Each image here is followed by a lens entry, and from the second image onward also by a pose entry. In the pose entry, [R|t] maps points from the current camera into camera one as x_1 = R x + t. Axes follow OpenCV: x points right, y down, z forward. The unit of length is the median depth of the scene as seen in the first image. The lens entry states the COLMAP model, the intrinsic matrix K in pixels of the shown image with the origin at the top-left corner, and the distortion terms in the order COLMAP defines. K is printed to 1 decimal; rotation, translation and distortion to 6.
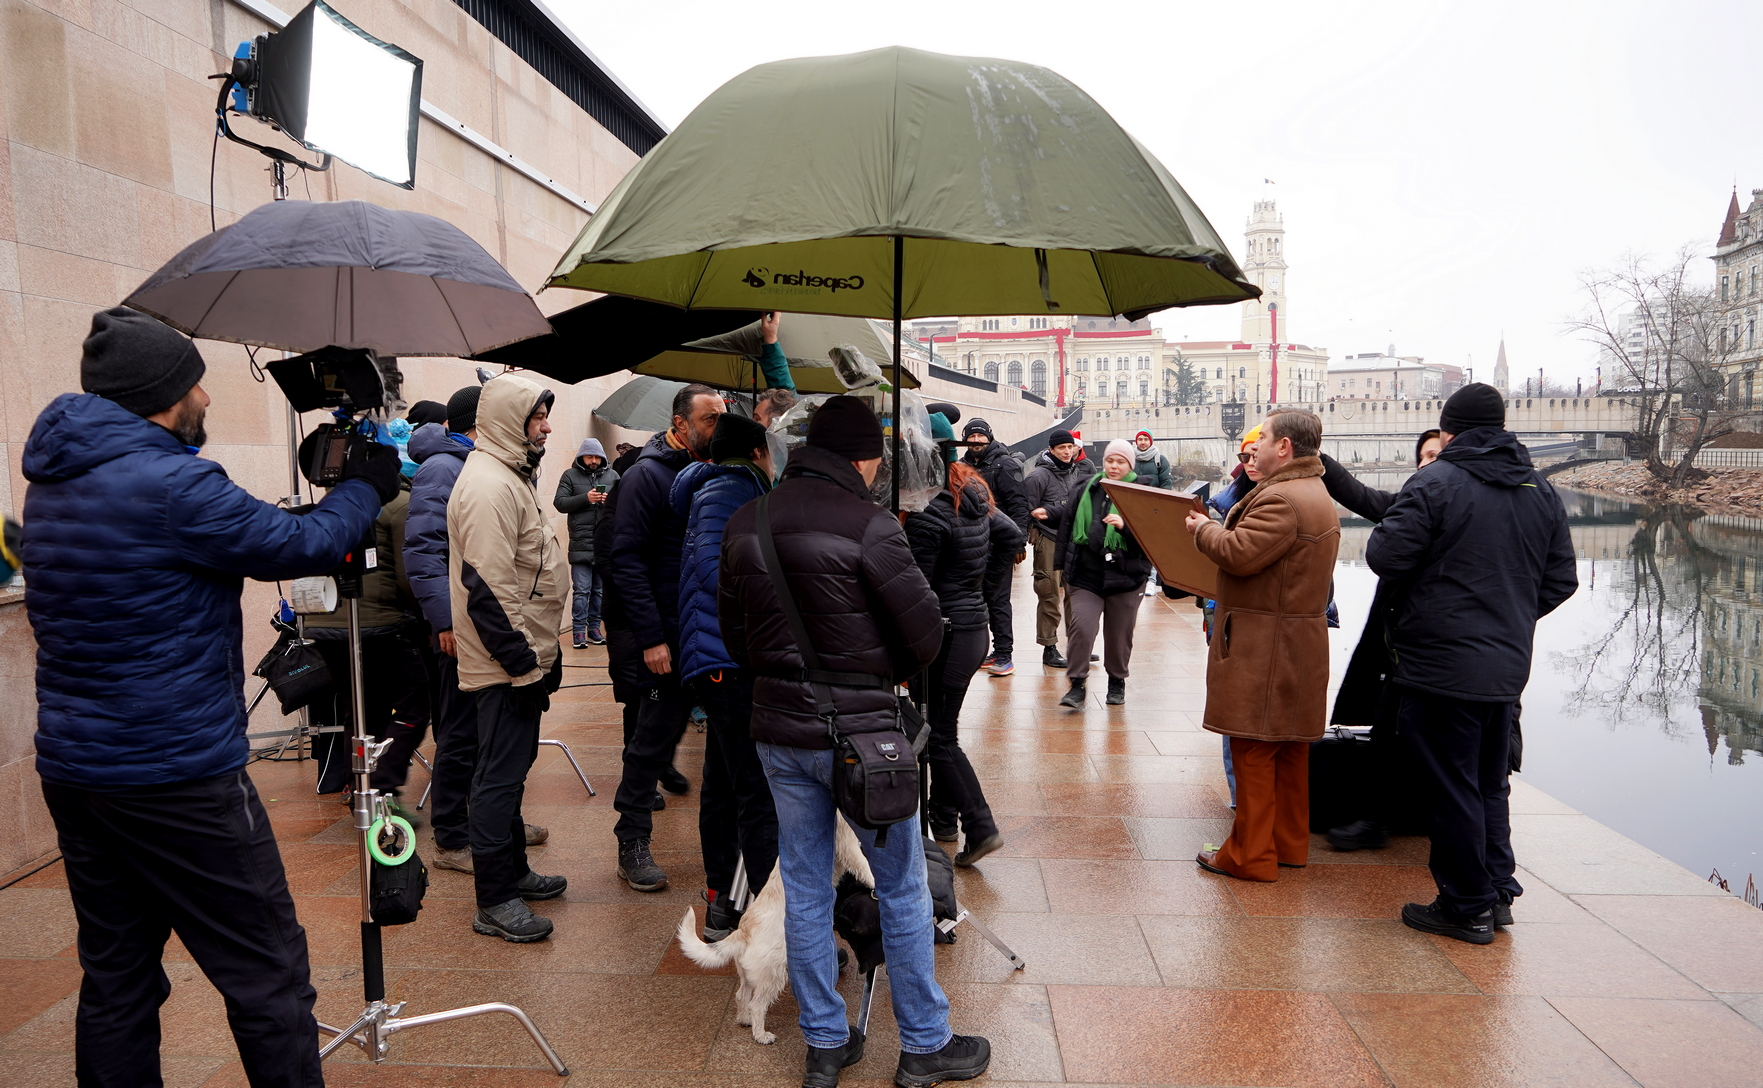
lens RADIAL K [[1303.0, 0, 836.7], [0, 1303.0, 568.2], [0, 0, 1]] dist [-0.039885, 0.032694]
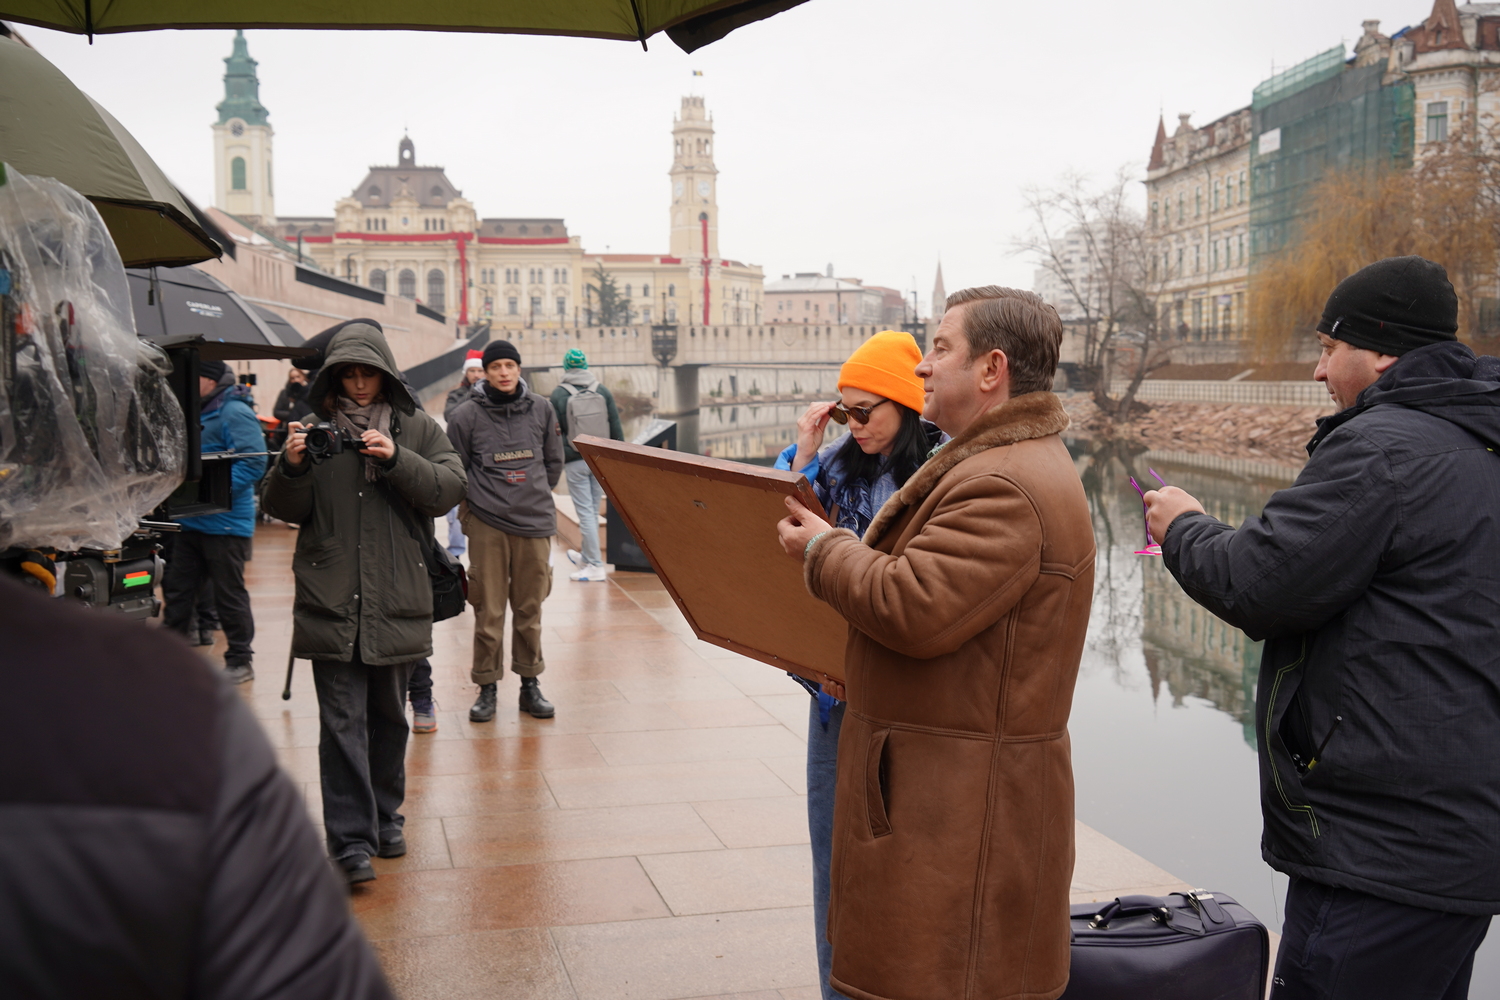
lens RADIAL K [[1555.1, 0, 729.7], [0, 1555.1, 483.8], [0, 0, 1]] dist [0.005051, 0.000000]
pose [[0.943198, -0.013648, 0.331949, 0.003421], [0.021083, 0.999601, -0.018805, -0.002035], [-0.331560, 0.024735, 0.943110, 0.023747]]
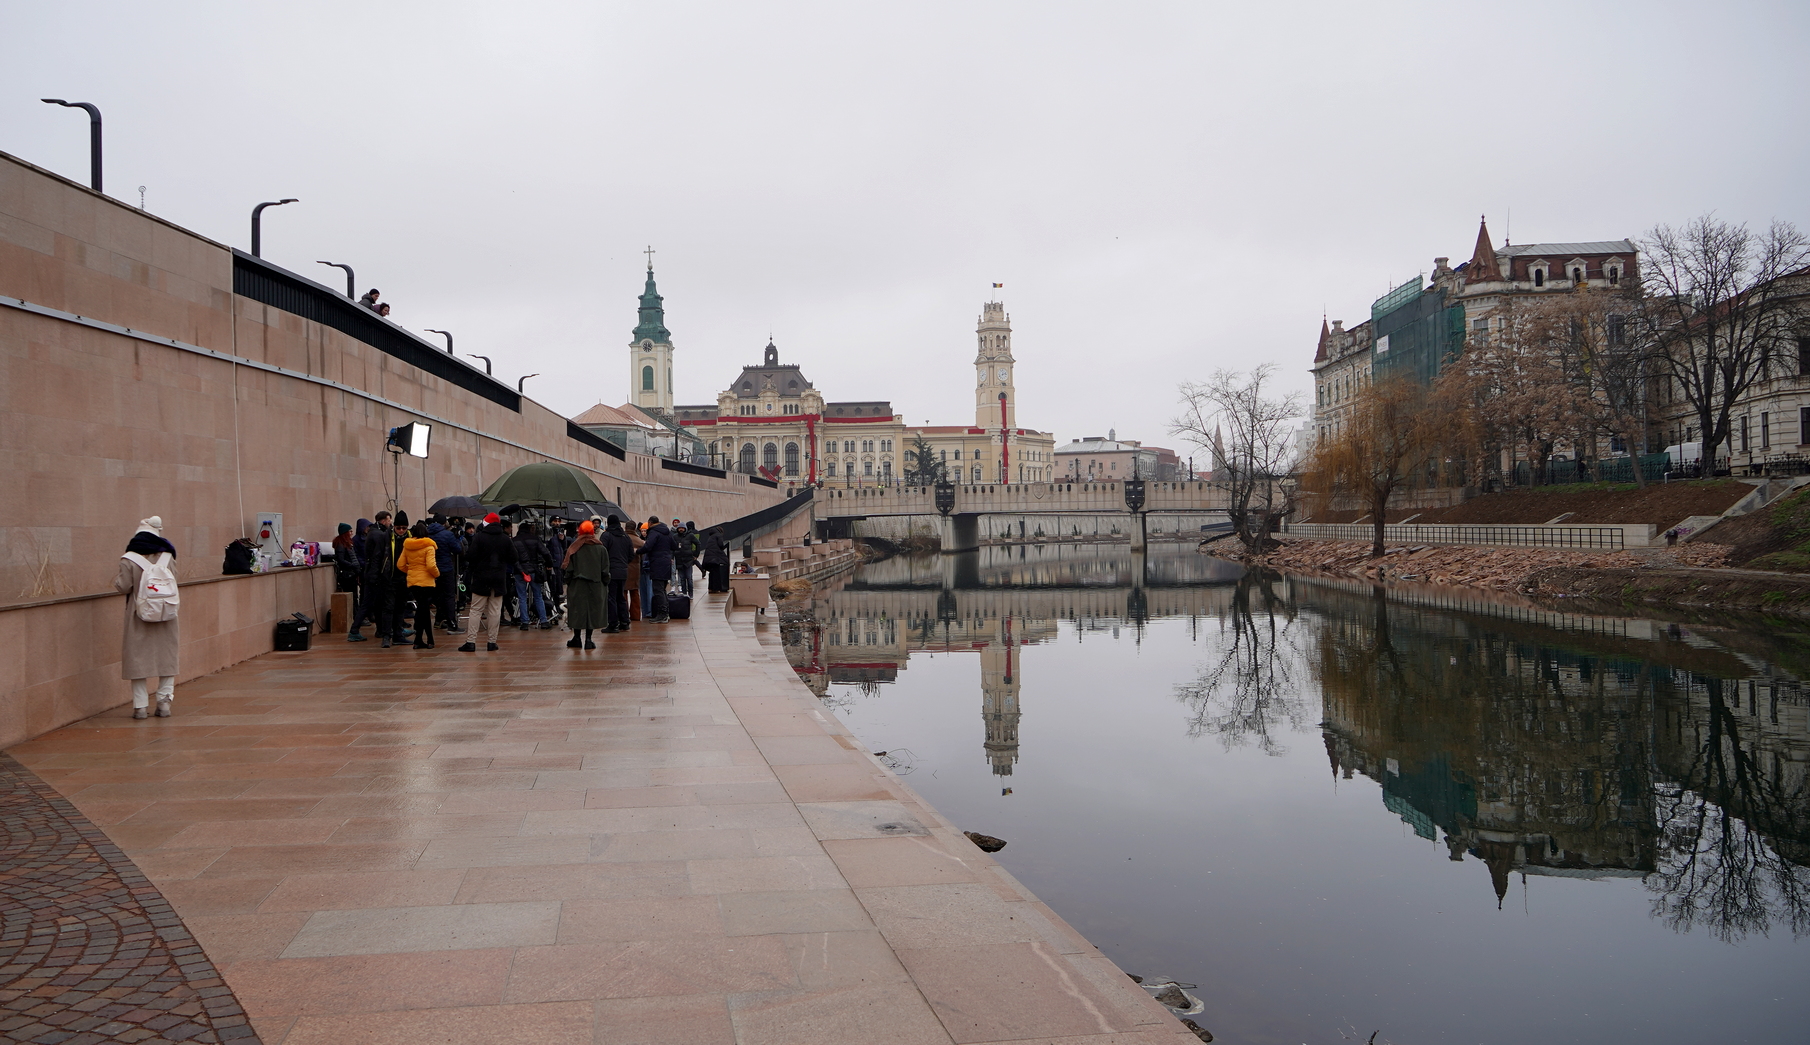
lens RADIAL K [[1260.3, 0, 805.6], [0, 1260.3, 503.8], [0, 0, 1]] dist [-0.019441, 0.009658]
pose [[0.987903, 0.004234, 0.155014, 0.011656], [0.012285, 0.994349, -0.105449, 0.014631], [-0.154584, 0.106078, 0.982268, -0.170472]]
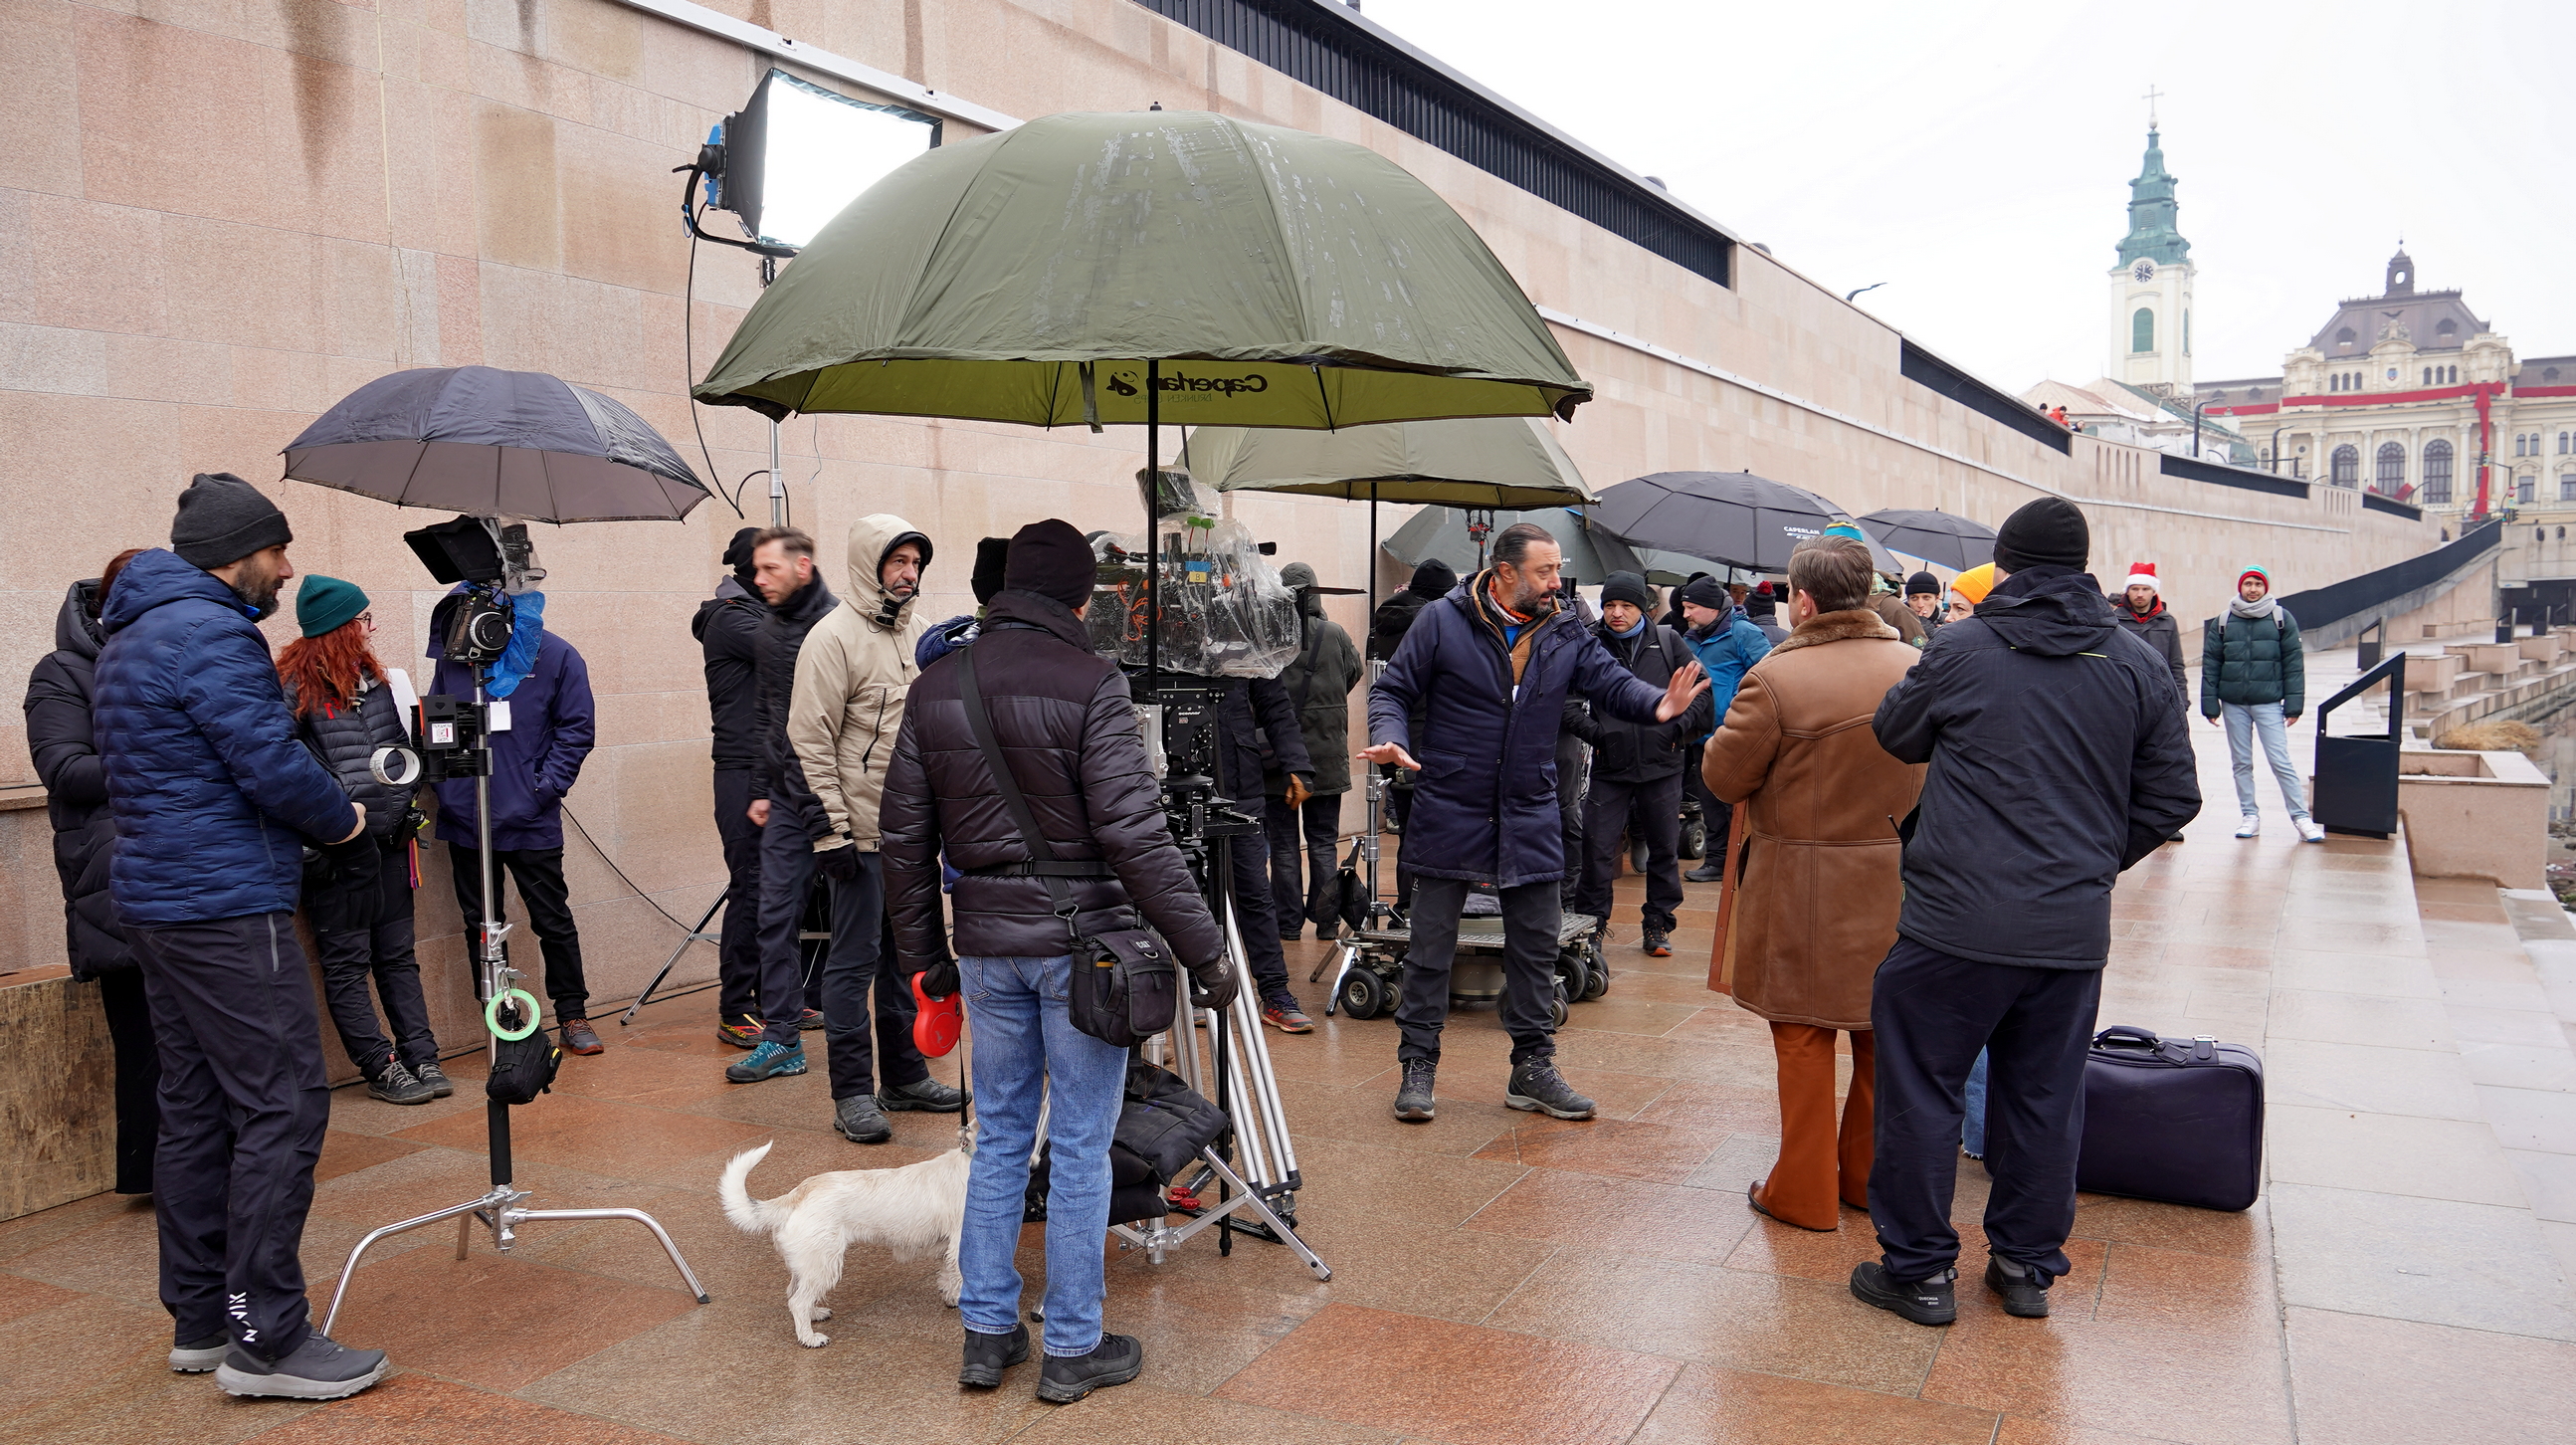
lens RADIAL K [[1971.9, 0, 1239.7], [0, 1971.9, 762.9], [0, 0, 1]] dist [-0.017174, 0.013830]
pose [[0.922514, 0.029876, -0.384806, 0.020953], [-0.032517, 0.999471, -0.000356, 0.000317], [0.384591, 0.012841, 0.922998, -0.003766]]
